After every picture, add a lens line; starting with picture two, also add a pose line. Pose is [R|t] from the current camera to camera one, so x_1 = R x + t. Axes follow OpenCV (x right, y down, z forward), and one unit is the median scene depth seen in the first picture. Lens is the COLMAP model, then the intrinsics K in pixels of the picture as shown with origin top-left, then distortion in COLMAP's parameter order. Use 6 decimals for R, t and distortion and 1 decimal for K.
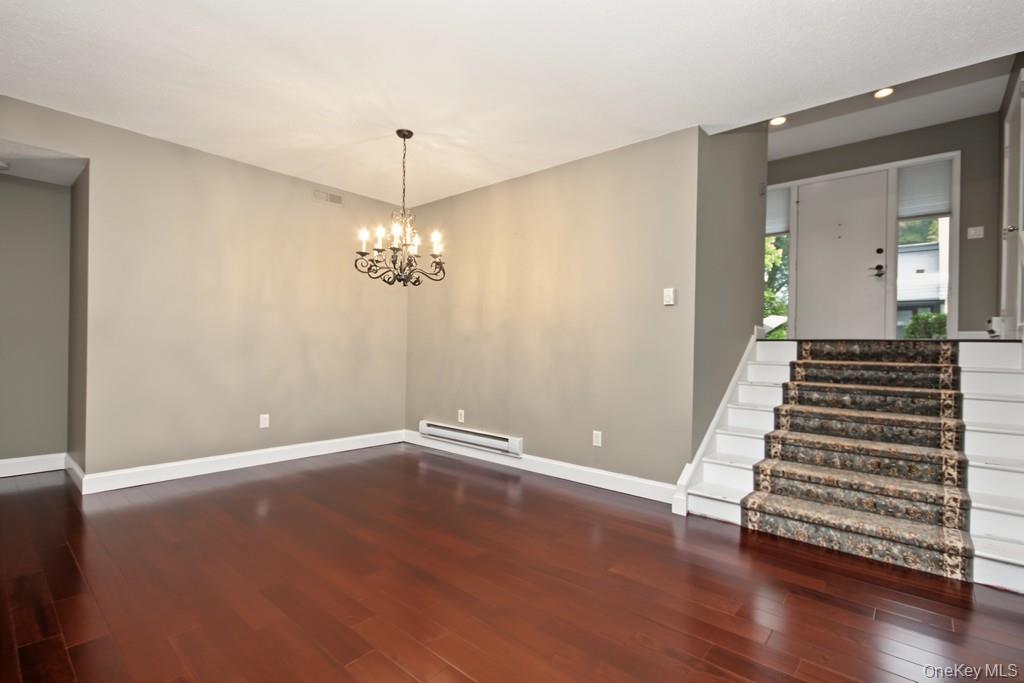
lens RADIAL K [[472.5, 0, 513.5], [0, 472.5, 345.8], [0, 0, 1]] dist [-0.003071, -0.001133]
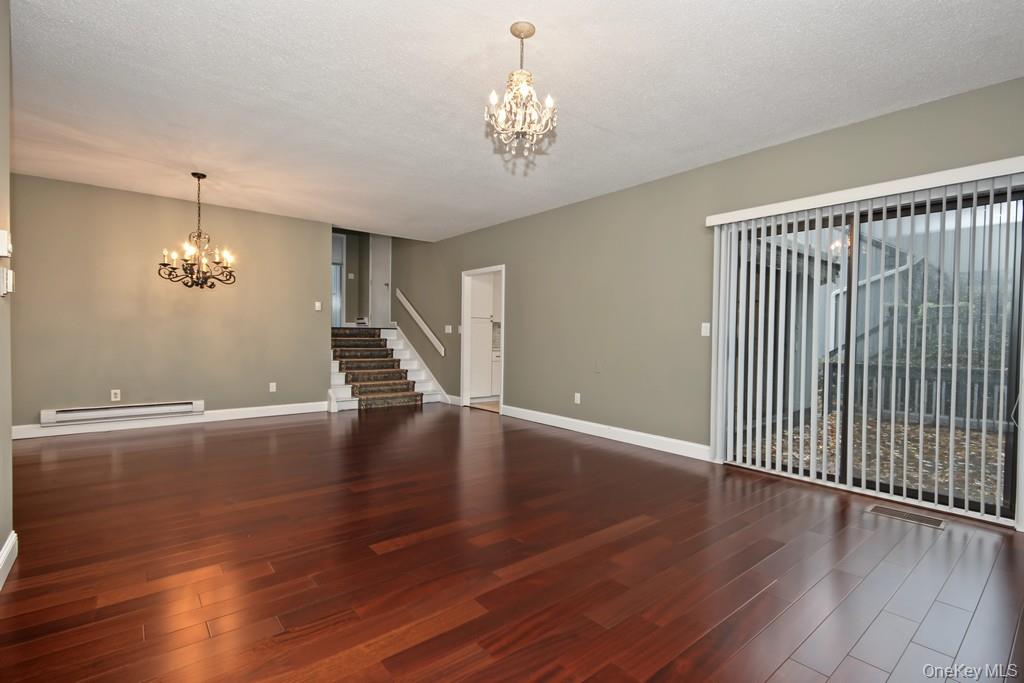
lens RADIAL K [[472.5, 0, 509.9], [0, 472.5, 341.2], [0, 0, 1]] dist [-0.003071, -0.001133]
pose [[0.170089, -0.029404, 0.984990, -1.435154], [-0.012881, 0.999403, 0.032059, -0.033177], [-0.985345, -0.018140, 0.169609, -0.110037]]
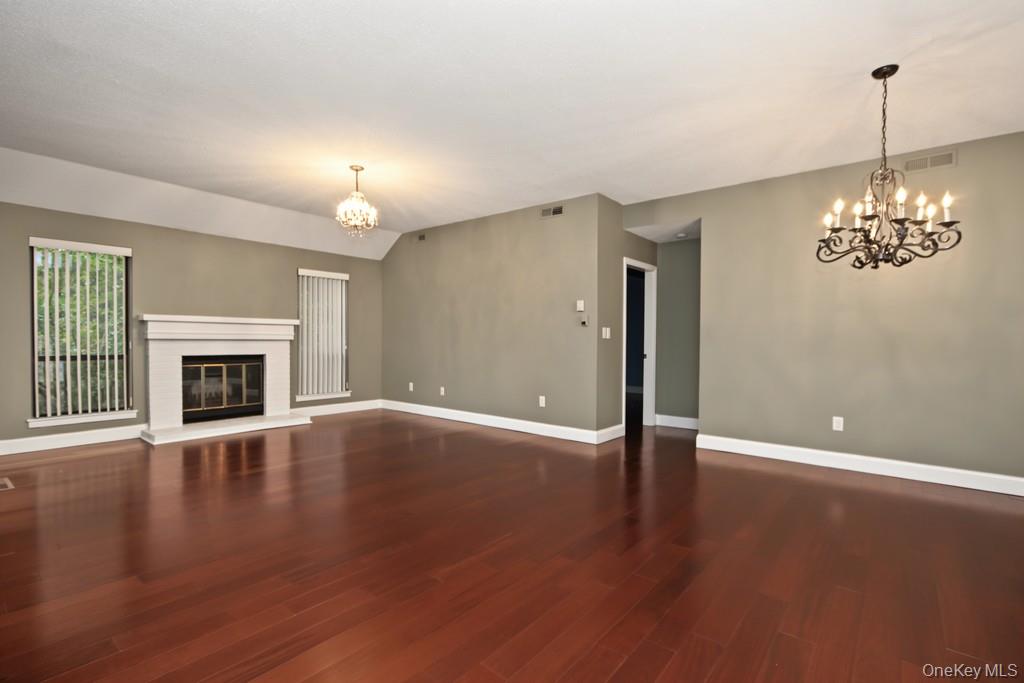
lens RADIAL K [[472.5, 0, 510.9], [0, 472.5, 346.5], [0, 0, 1]] dist [-0.003071, -0.001133]
pose [[0.025379, -0.006209, -0.999659, 0.495927], [-0.009760, 0.999932, -0.006458, 0.014874], [0.999630, 0.009921, 0.025316, 0.343625]]
